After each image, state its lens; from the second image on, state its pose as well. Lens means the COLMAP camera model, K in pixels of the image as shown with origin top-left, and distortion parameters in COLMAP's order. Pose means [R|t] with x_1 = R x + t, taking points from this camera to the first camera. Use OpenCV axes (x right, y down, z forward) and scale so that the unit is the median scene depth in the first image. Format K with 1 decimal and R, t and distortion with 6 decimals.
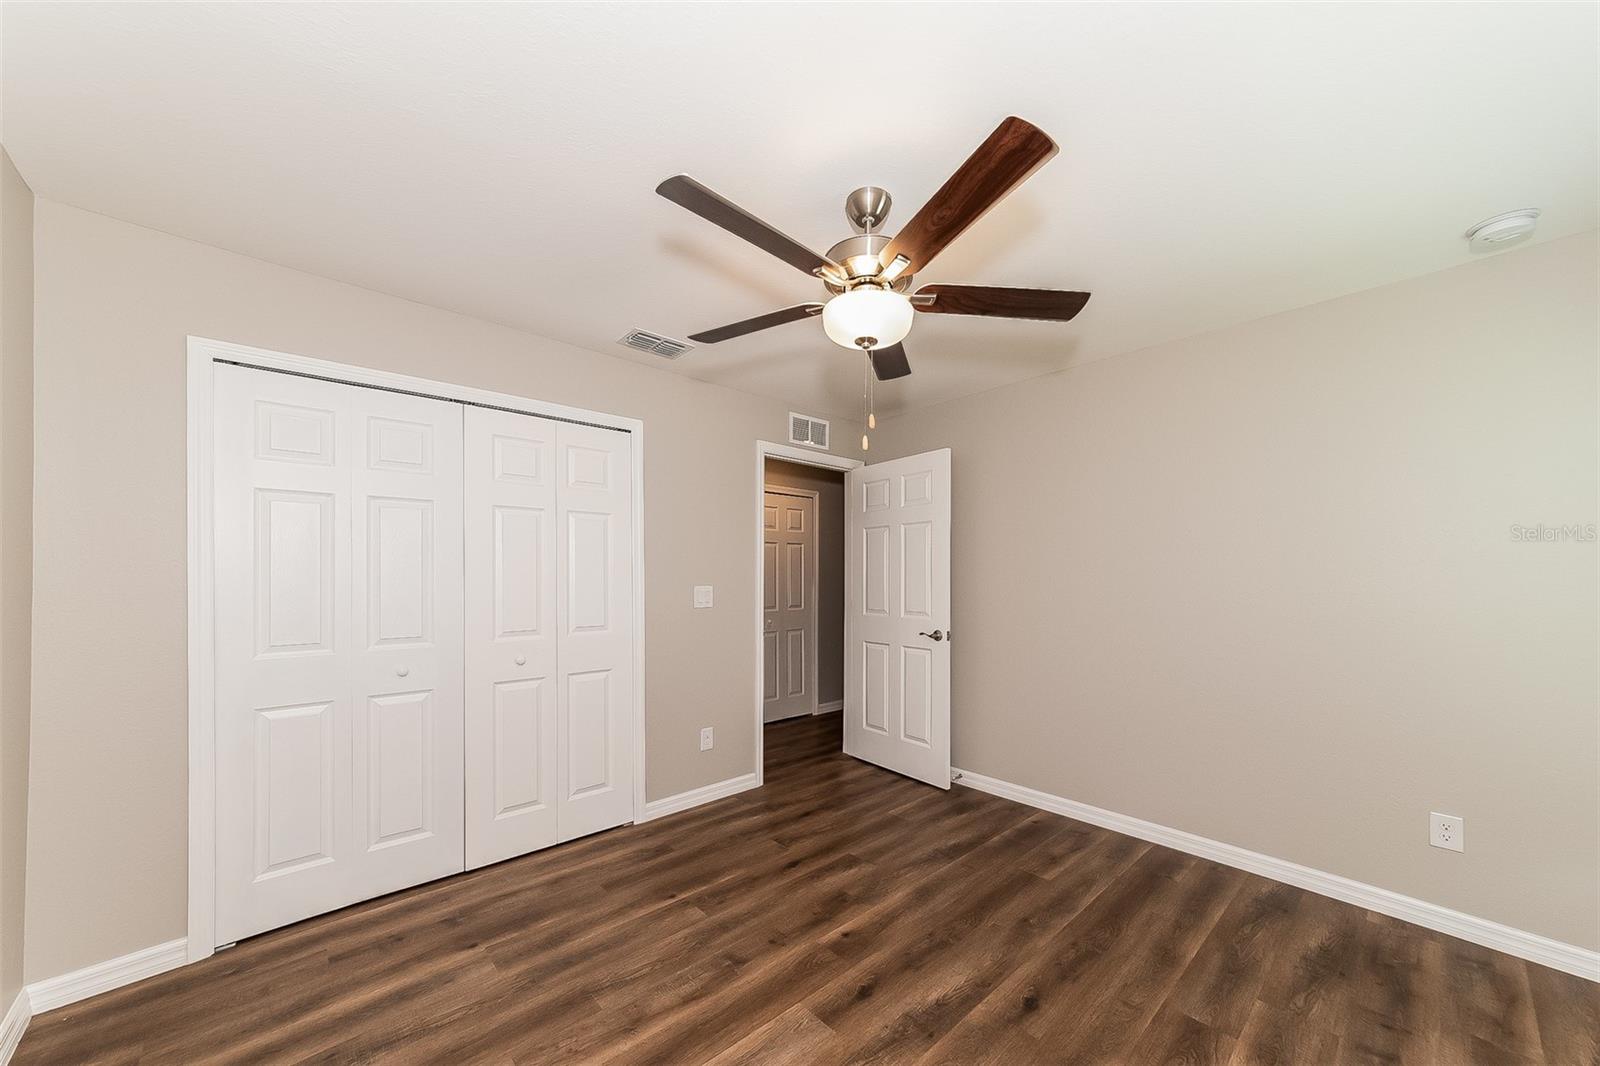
lens RADIAL K [[620.2, 0, 805.7], [0, 620.2, 576.6], [0, 0, 1]] dist [0.012848, -0.000027]
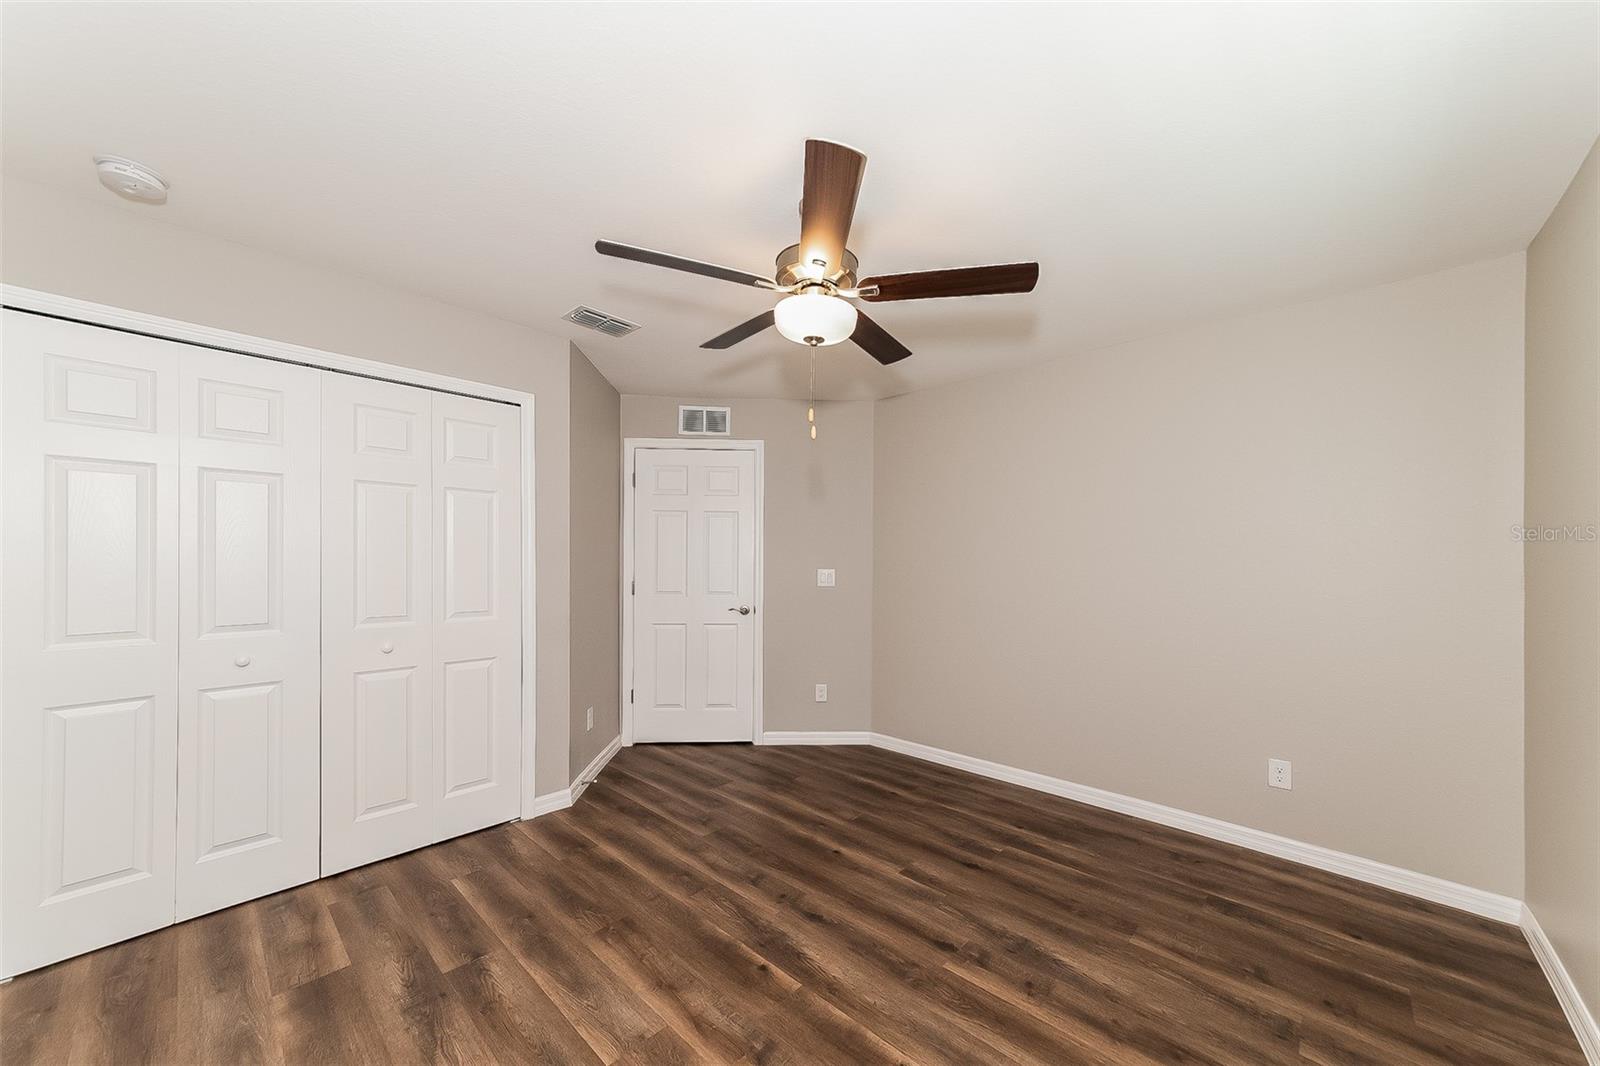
lens RADIAL K [[580.1, 0, 803.9], [0, 580.1, 561.1], [0, 0, 1]] dist [0.005664, 0.000690]
pose [[0.998373, 0.005255, 0.056782, 0.085277], [-0.005367, 0.999984, 0.001813, -0.000270], [-0.056771, -0.002114, 0.998385, 0.077905]]
